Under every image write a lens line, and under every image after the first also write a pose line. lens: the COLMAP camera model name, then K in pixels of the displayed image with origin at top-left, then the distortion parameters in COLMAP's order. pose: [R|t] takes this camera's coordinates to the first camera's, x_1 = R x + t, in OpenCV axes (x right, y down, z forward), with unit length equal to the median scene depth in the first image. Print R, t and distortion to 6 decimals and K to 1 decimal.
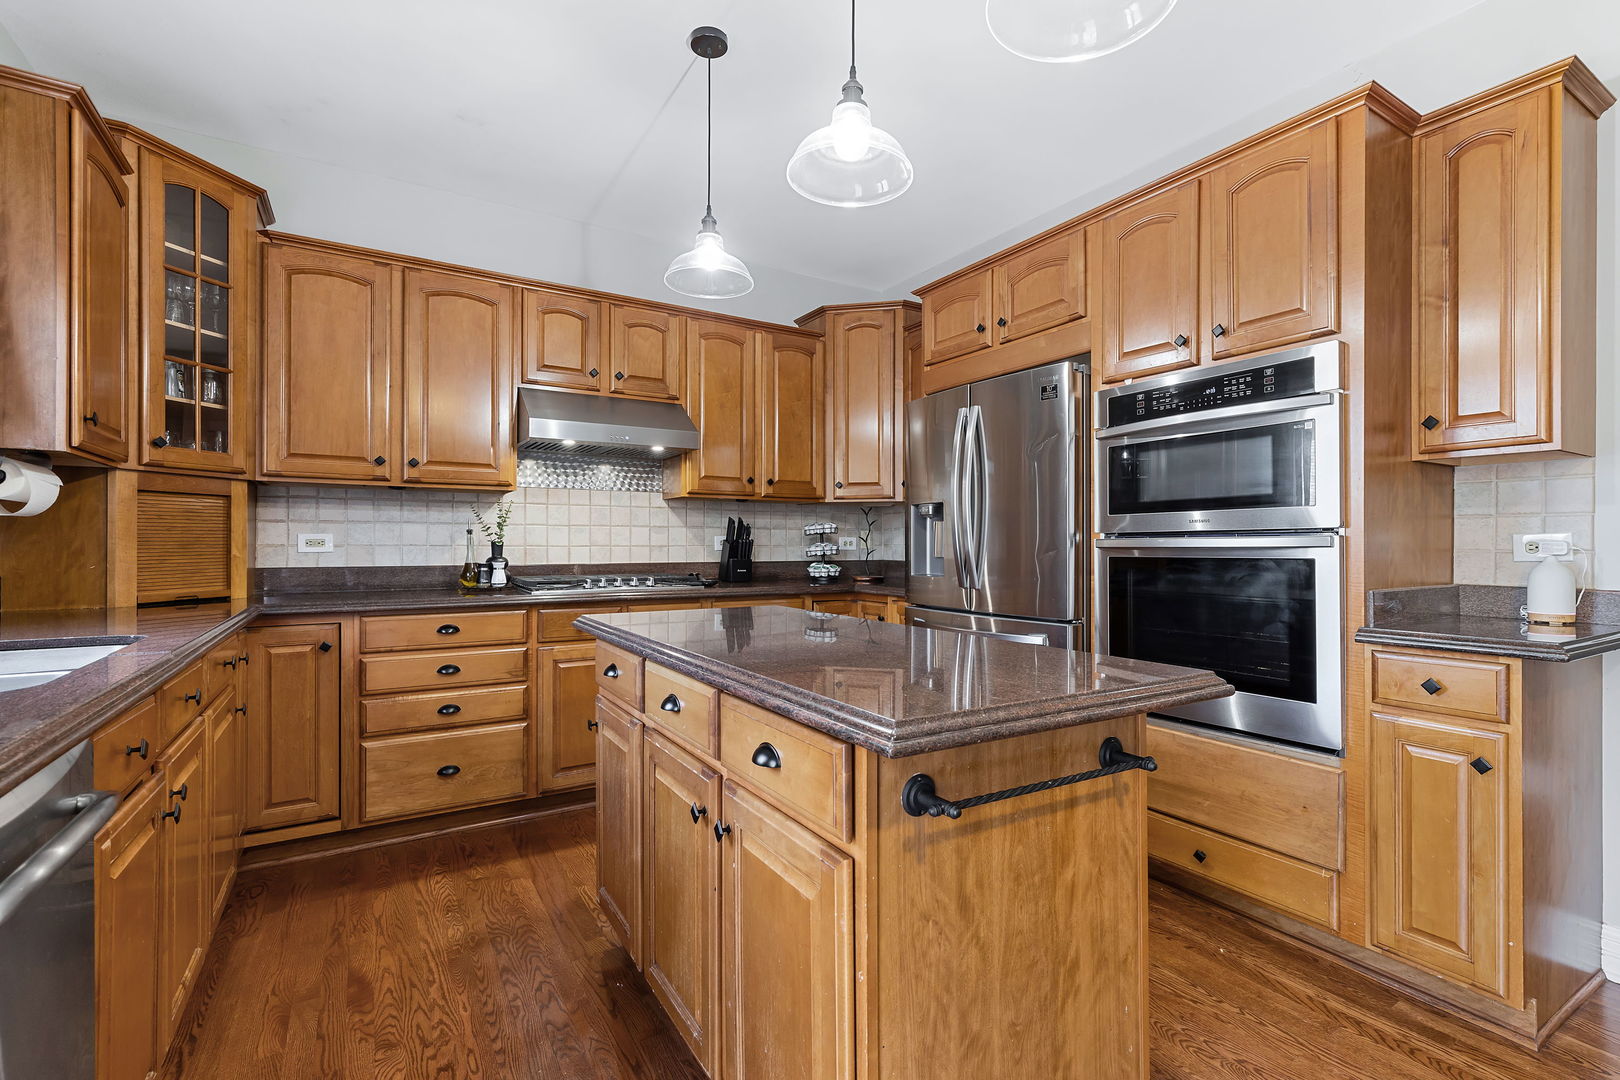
lens RADIAL K [[736.3, 0, 809.4], [0, 736.3, 541.7], [0, 0, 1]] dist [0.000326, 0.000087]
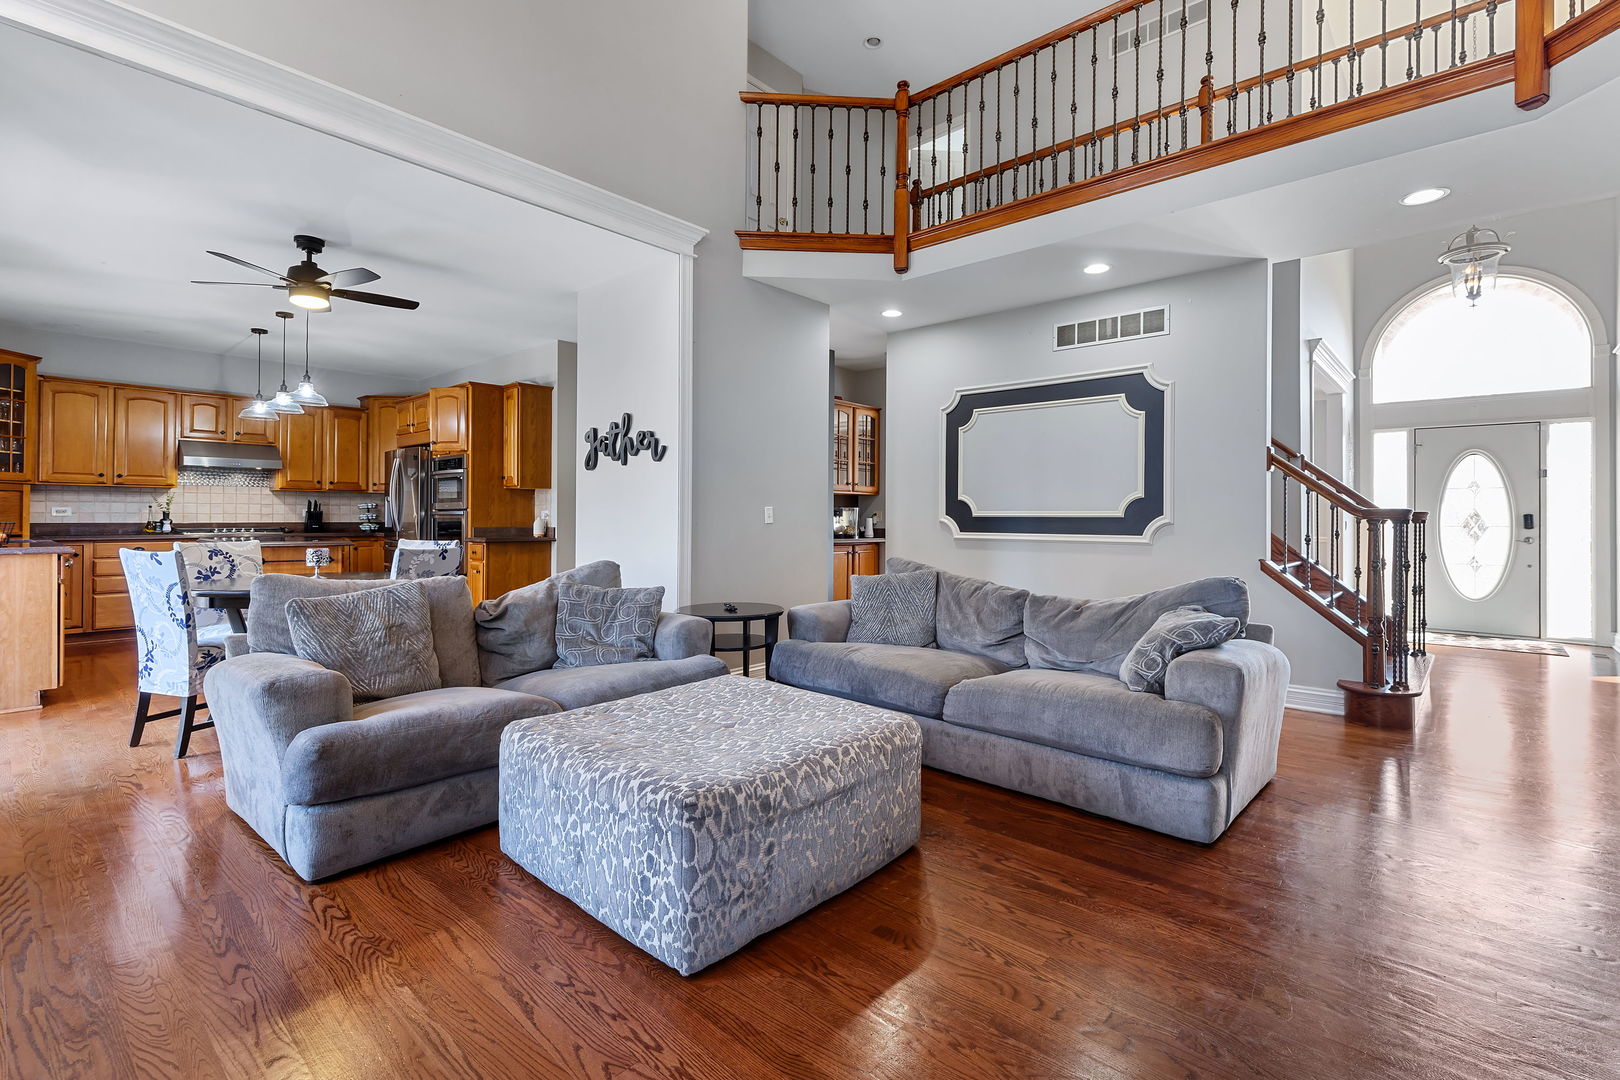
lens RADIAL K [[736.3, 0, 824.3], [0, 736.3, 508.8], [0, 0, 1]] dist [0.000326, 0.000087]
pose [[0.952367, 0.005077, 0.304911, 0.748430], [-0.002925, 0.999967, -0.007515, 0.002842], [-0.304939, 0.006265, 0.952351, -1.629690]]
